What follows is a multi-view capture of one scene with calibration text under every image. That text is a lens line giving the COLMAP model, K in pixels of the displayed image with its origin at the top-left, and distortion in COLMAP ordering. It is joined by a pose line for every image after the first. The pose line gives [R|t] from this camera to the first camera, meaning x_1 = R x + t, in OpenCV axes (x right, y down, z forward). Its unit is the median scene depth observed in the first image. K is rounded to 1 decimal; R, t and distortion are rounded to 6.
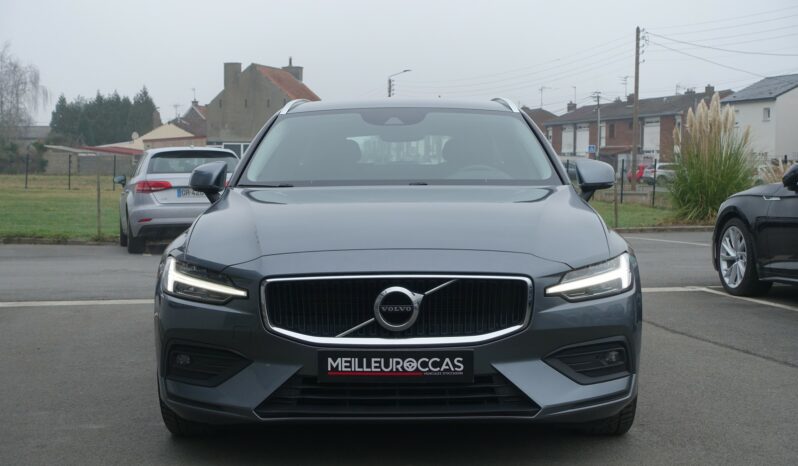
lens RADIAL K [[1254.2, 0, 399.0], [0, 1254.2, 233.0], [0, 0, 1]] dist [-0.010676, -0.043681]
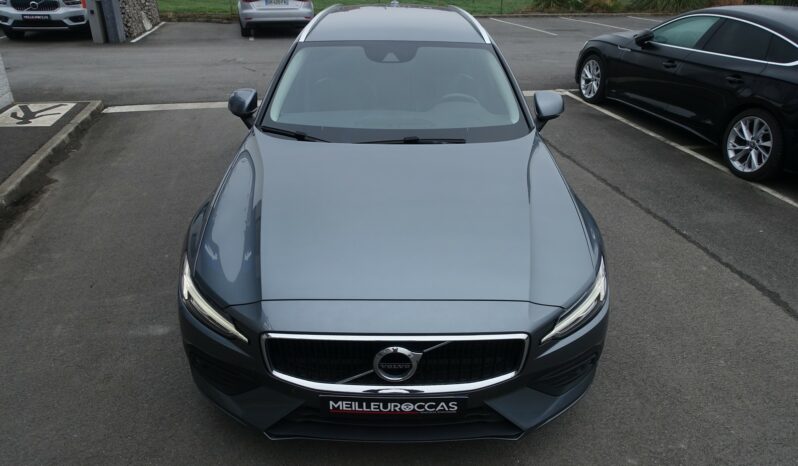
lens RADIAL K [[544.5, 0, 399.0], [0, 544.5, 233.0], [0, 0, 1]] dist [-0.006687, -0.000765]
pose [[0.999693, 0.008206, 0.023388, -0.010121], [-0.017106, 0.911261, 0.411473, -0.218201], [-0.017936, -0.411747, 0.911122, 0.640335]]
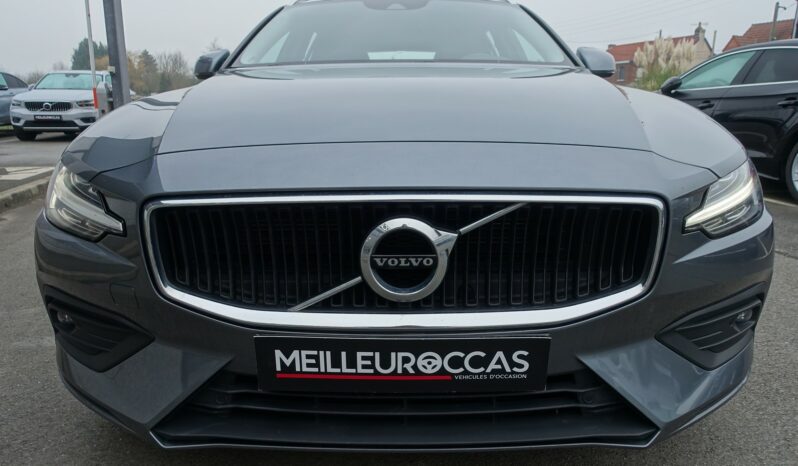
lens RADIAL K [[544.5, 0, 399.0], [0, 544.5, 233.0], [0, 0, 1]] dist [-0.006687, -0.000765]
pose [[0.999991, 0.000928, 0.004063, -0.004961], [-0.001679, 0.982015, 0.188796, 0.007382], [-0.003814, -0.188801, 0.982008, 0.782637]]
